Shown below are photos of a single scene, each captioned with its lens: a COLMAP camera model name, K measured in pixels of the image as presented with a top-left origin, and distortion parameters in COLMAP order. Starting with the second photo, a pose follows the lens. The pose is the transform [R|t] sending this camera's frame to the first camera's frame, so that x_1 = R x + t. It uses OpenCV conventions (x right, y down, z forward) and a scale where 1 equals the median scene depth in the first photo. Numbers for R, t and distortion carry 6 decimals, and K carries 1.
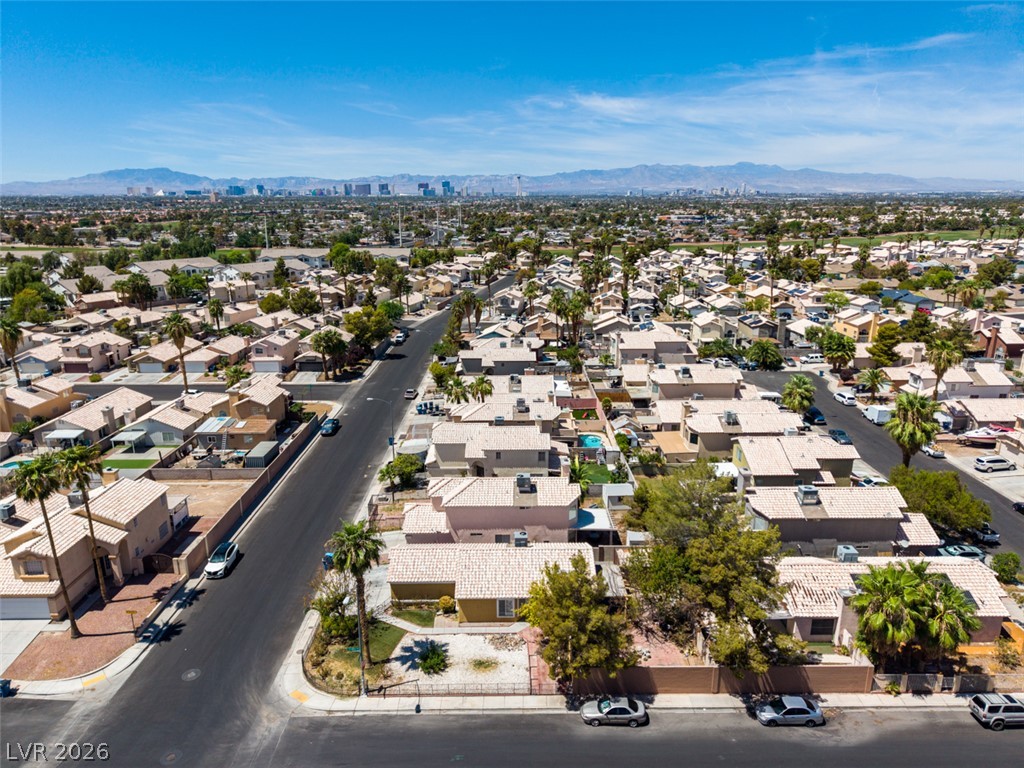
lens RADIAL K [[682.8, 0, 512.3], [0, 682.8, 374.5], [0, 0, 1]] dist [0.036817, -0.035001]
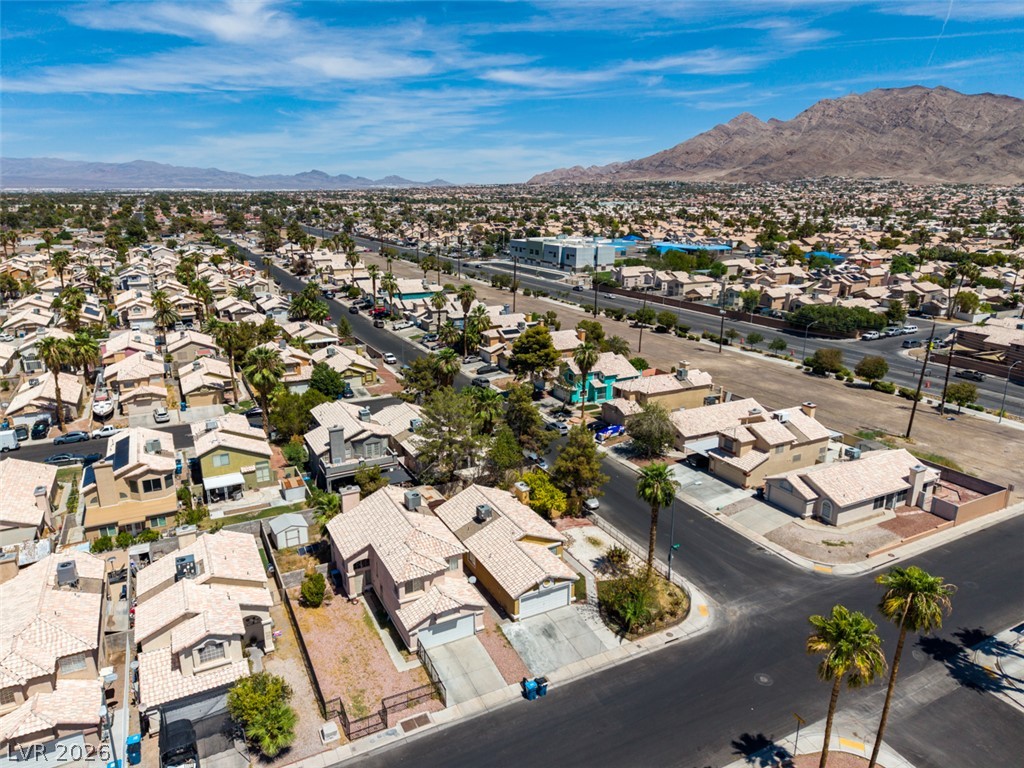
lens RADIAL K [[682.8, 0, 511.0], [0, 682.8, 385.5], [0, 0, 1]] dist [0.036817, -0.035001]
pose [[-0.453678, -0.237608, 0.858906, -0.571618], [0.222882, 0.902917, 0.367510, -0.209142], [-0.862844, 0.358166, -0.356675, 0.825825]]
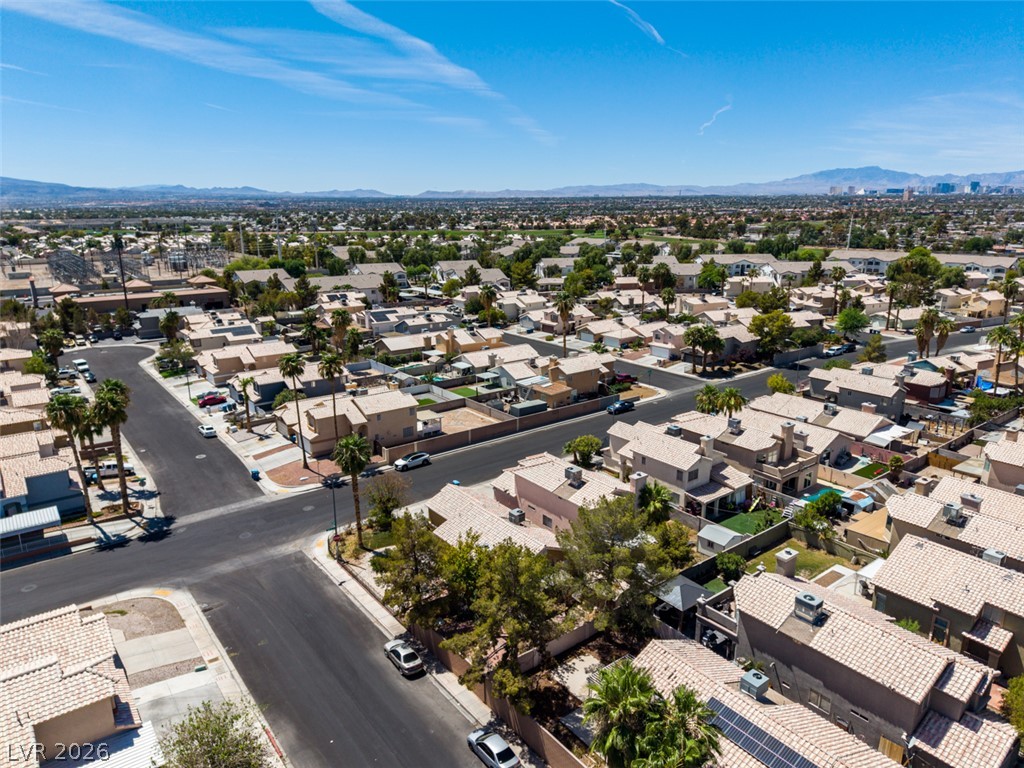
lens RADIAL K [[682.8, 0, 513.7], [0, 682.8, 389.6], [0, 0, 1]] dist [0.036817, -0.035001]
pose [[0.607445, 0.211902, -0.765577, 0.509203], [-0.195293, 0.974021, 0.114642, -0.047606], [0.769982, 0.079873, 0.633047, 0.196711]]
